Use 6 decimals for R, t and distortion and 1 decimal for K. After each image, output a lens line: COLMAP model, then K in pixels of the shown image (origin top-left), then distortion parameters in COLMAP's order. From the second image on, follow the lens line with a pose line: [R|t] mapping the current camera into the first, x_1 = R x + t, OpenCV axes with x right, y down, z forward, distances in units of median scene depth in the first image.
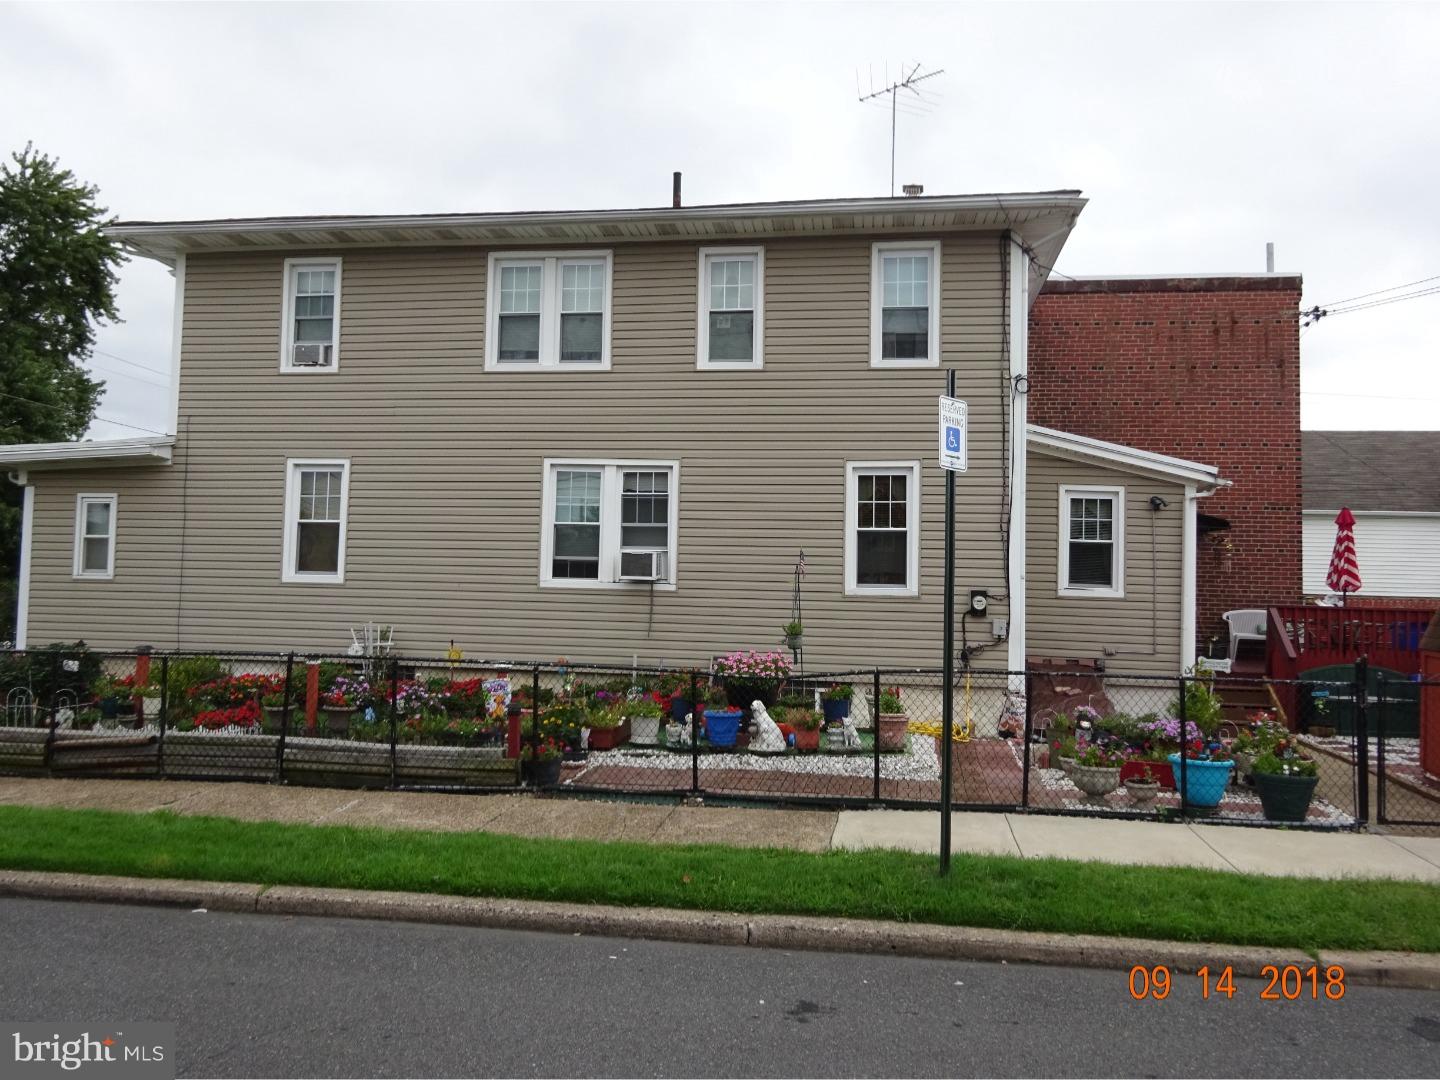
lens RADIAL K [[1064.3, 0, 729.3], [0, 1064.3, 537.6], [0, 0, 1]] dist [0.007465, -0.011564]
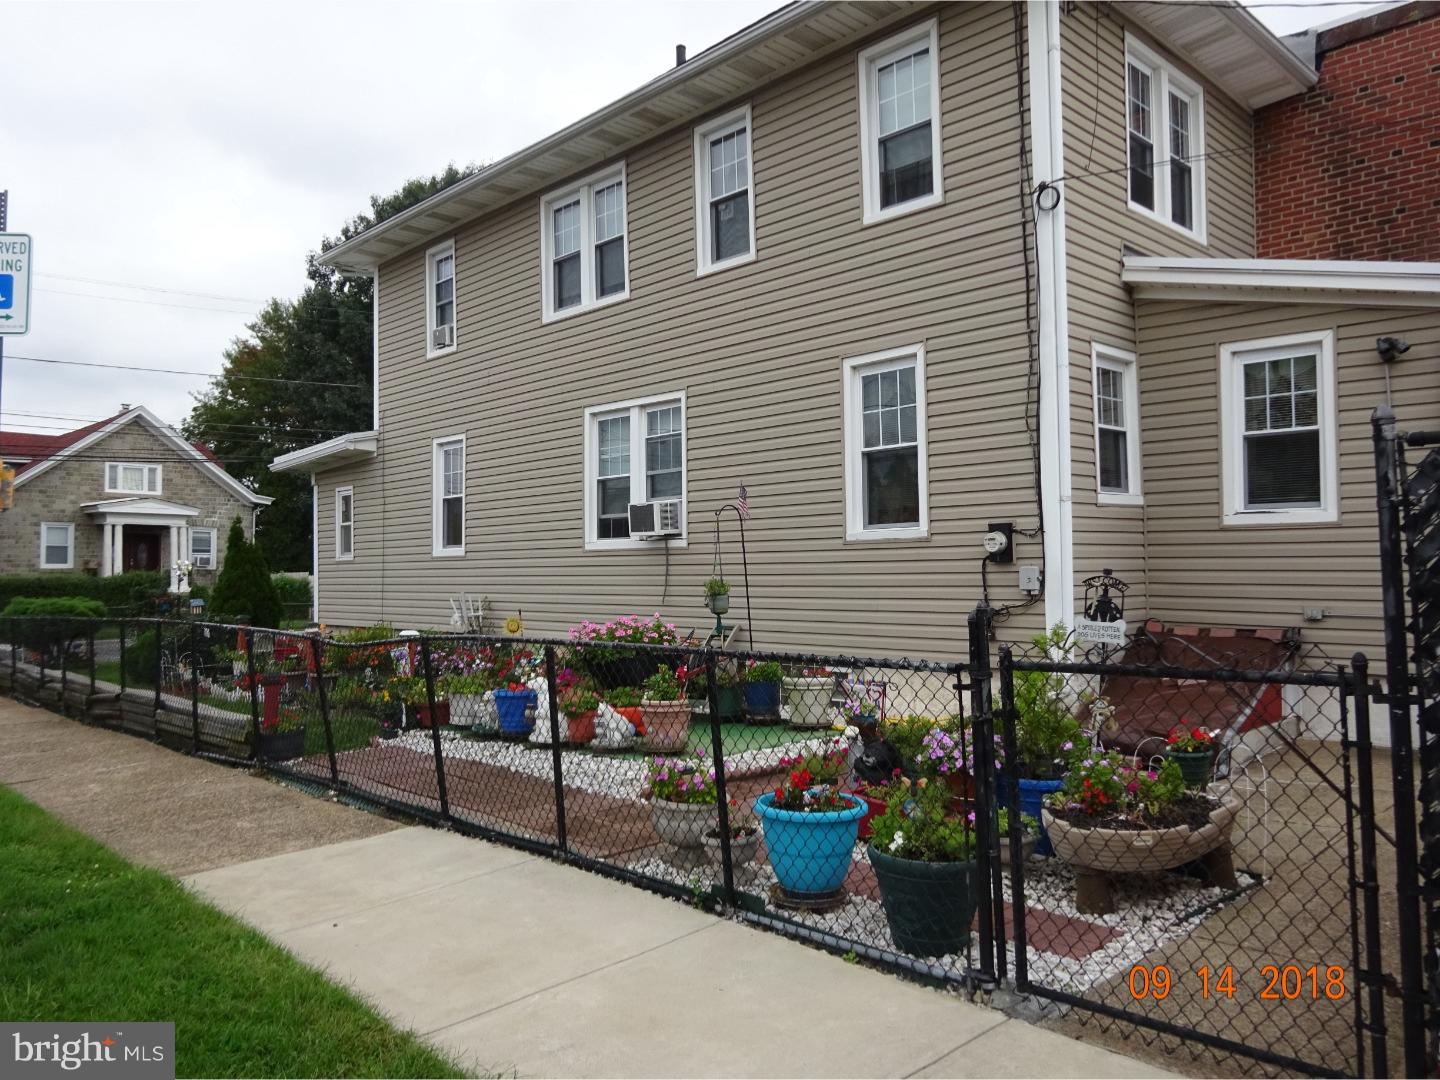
lens RADIAL K [[1064.3, 0, 719.0], [0, 1064.3, 534.8], [0, 0, 1]] dist [0.007465, -0.011564]
pose [[0.792963, -0.054303, -0.606844, 0.473352], [0.065428, 0.997850, -0.003797, 0.045435], [0.605746, -0.036693, 0.794812, 0.350751]]
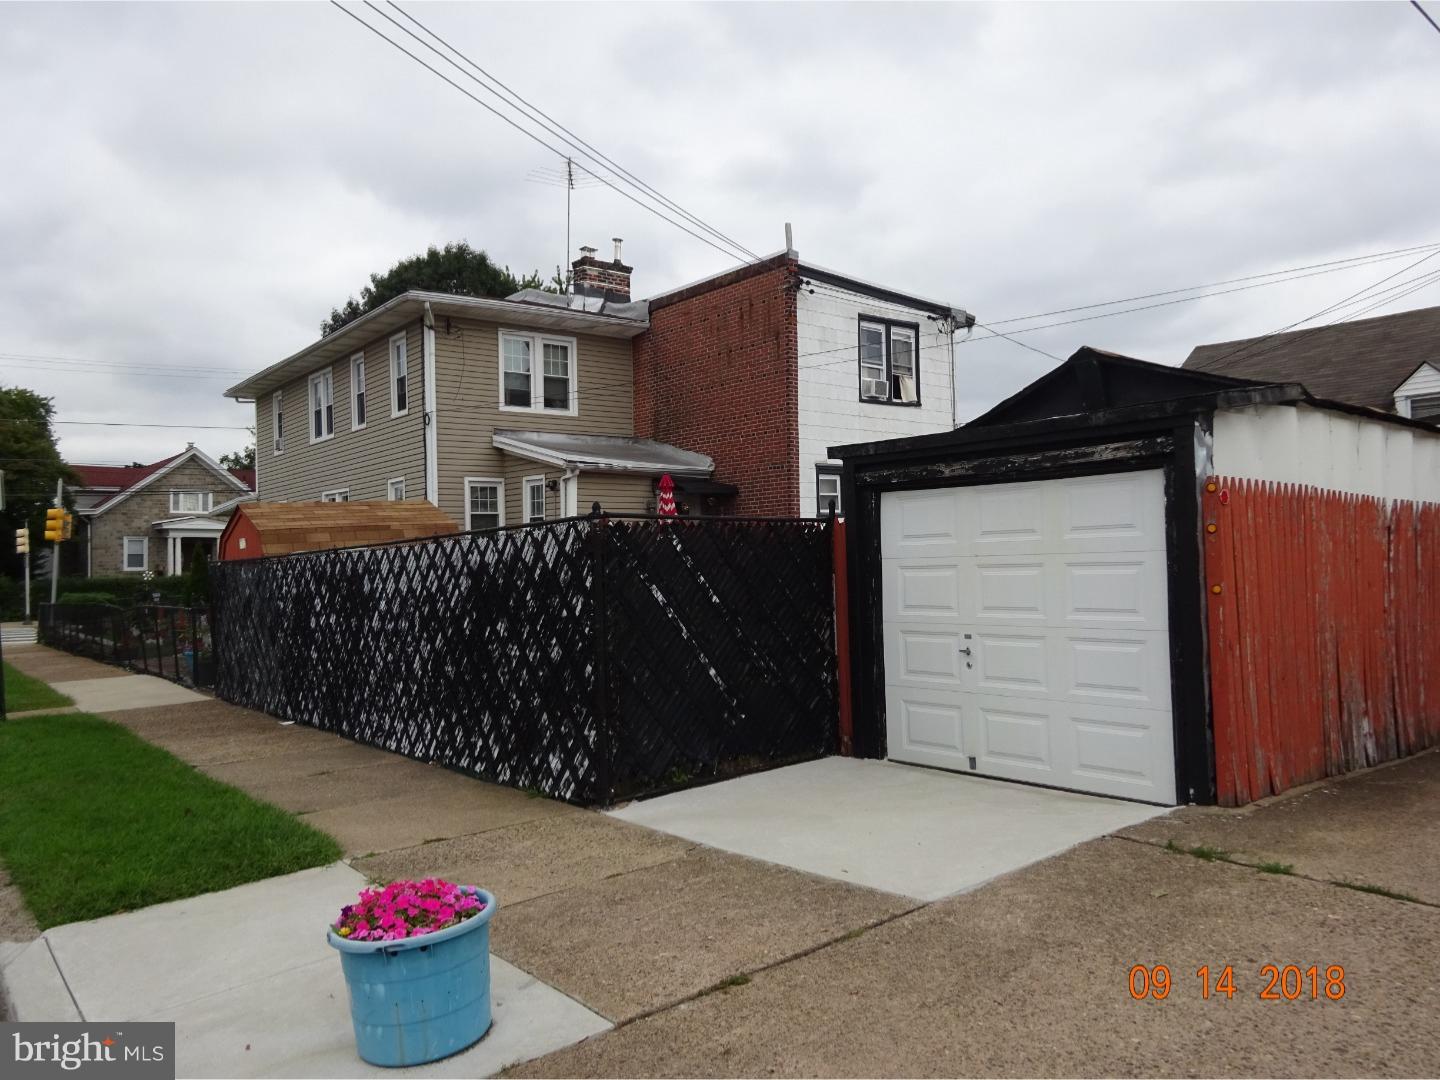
lens RADIAL K [[1064.3, 0, 731.4], [0, 1064.3, 535.9], [0, 0, 1]] dist [0.007465, -0.011564]
pose [[0.733891, -0.057718, -0.676810, 1.521615], [0.079211, 0.996857, 0.000880, 0.049628], [0.674633, -0.054257, 0.736157, 0.170483]]
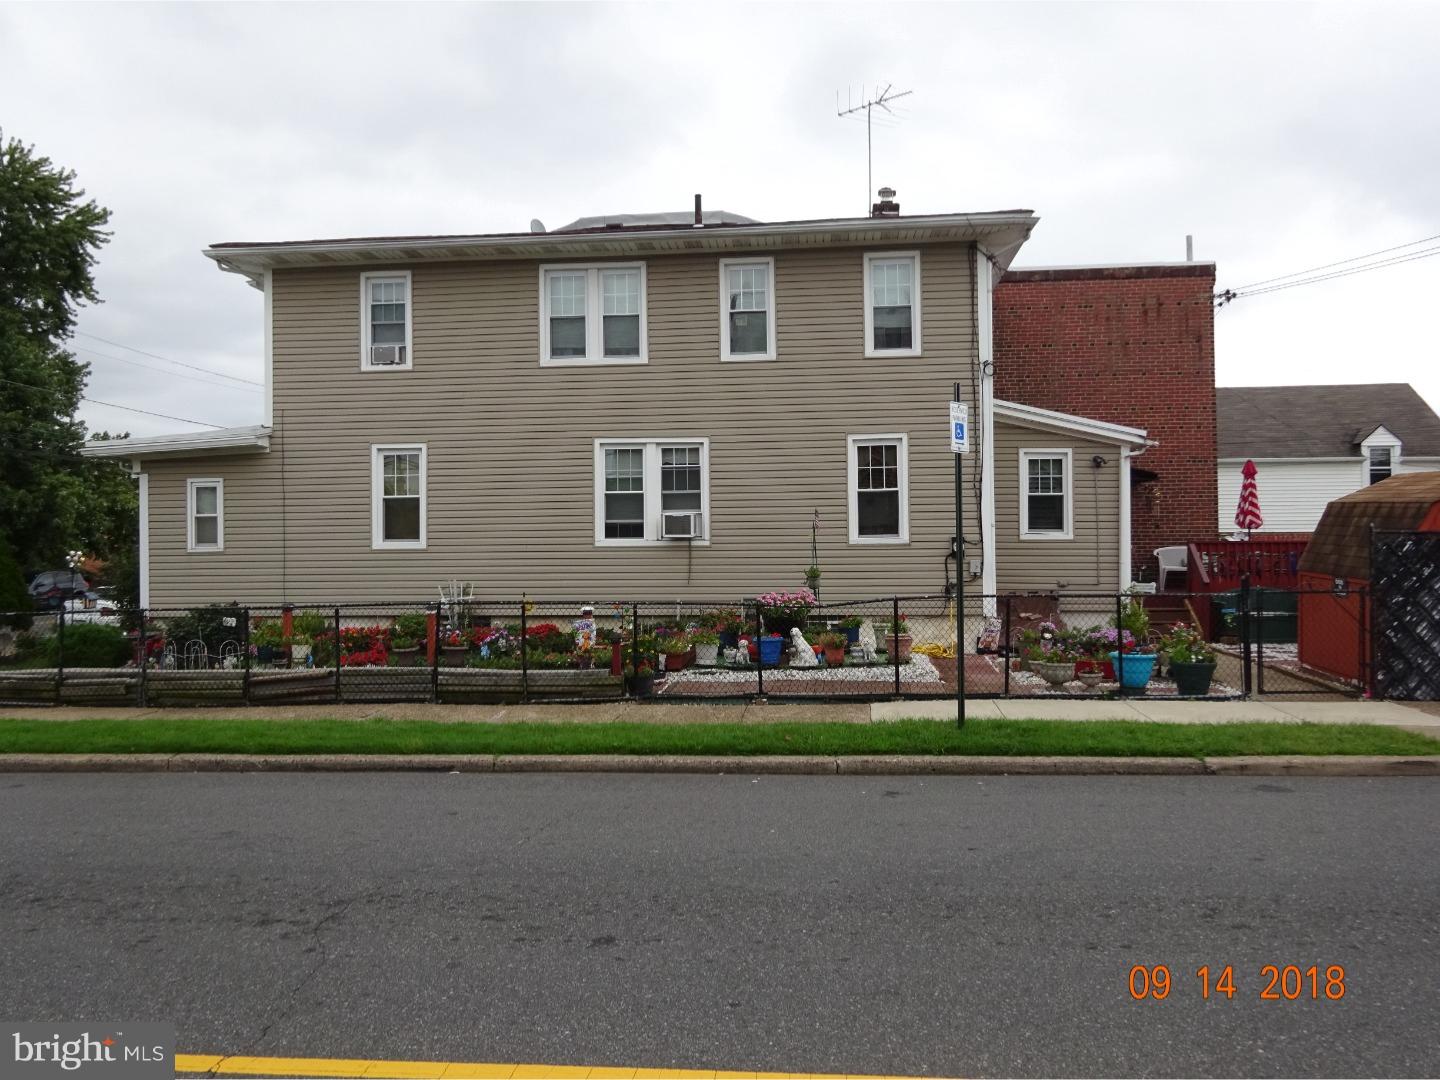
lens RADIAL K [[1064.3, 0, 730.3], [0, 1064.3, 535.4], [0, 0, 1]] dist [0.007465, -0.011564]
pose [[0.998365, -0.031979, 0.047371, -0.083376], [0.030133, 0.998777, 0.039186, -0.008297], [-0.048567, -0.037694, 0.998108, -0.208938]]
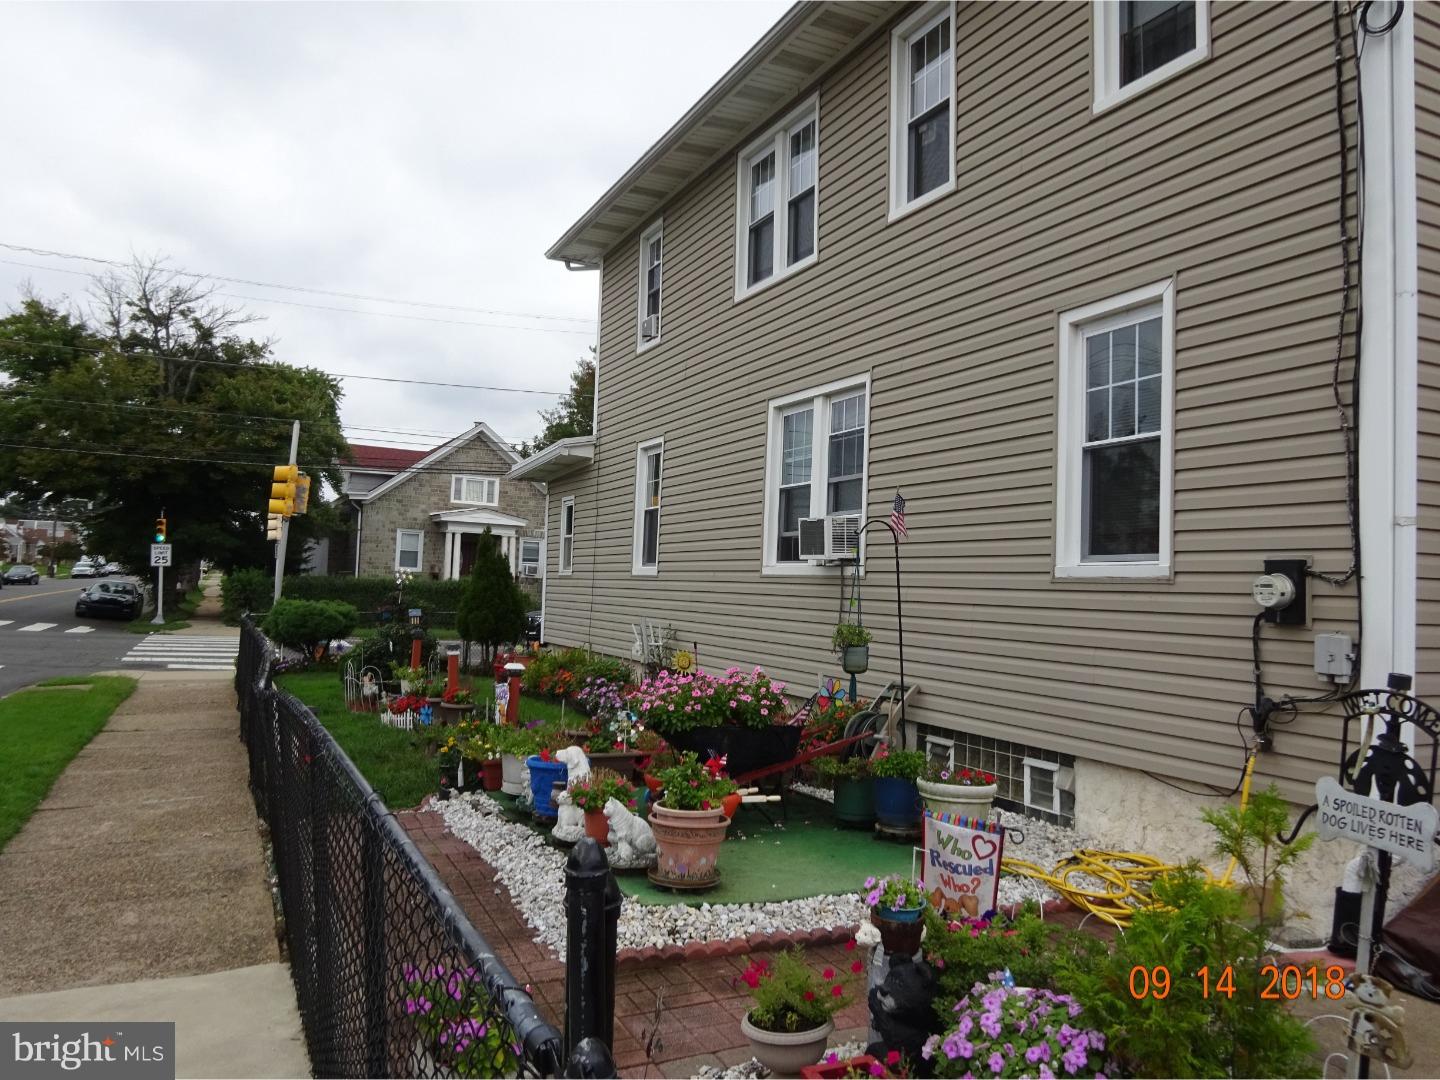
lens RADIAL K [[1064.3, 0, 720.6], [0, 1064.3, 535.7], [0, 0, 1]] dist [0.007465, -0.011564]
pose [[0.556237, -0.046395, -0.829727, 0.428607], [0.026058, 0.998923, -0.038387, 0.047835], [0.830615, -0.000269, 0.556847, 0.570866]]
